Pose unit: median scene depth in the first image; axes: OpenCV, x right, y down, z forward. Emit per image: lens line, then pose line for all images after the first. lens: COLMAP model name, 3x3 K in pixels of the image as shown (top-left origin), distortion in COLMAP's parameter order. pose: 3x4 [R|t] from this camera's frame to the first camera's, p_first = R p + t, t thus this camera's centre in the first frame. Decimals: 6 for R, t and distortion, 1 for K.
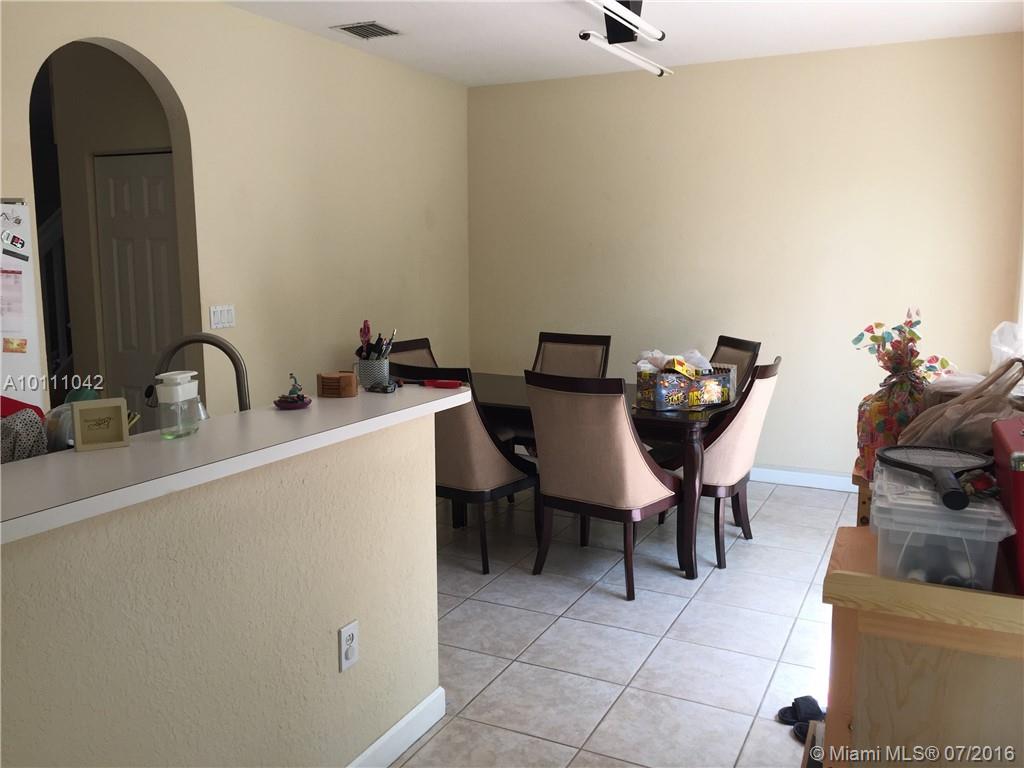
lens RADIAL K [[872.7, 0, 510.9], [0, 872.7, 385.9], [0, 0, 1]] dist [0.070389, -0.076207]
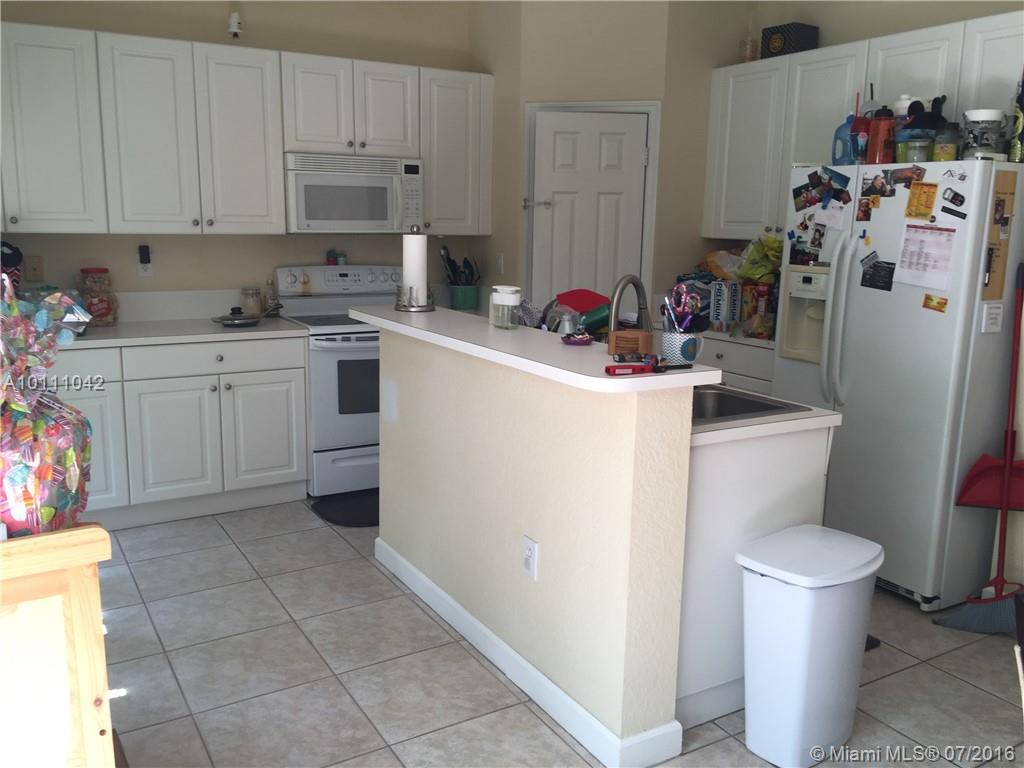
lens RADIAL K [[872.7, 0, 510.4], [0, 872.7, 378.4], [0, 0, 1]] dist [0.070389, -0.076207]
pose [[-0.545091, 0.144966, -0.825749, 0.544770], [-0.140104, 0.955336, 0.260201, -0.157526], [0.826587, 0.257524, -0.500434, 1.126116]]
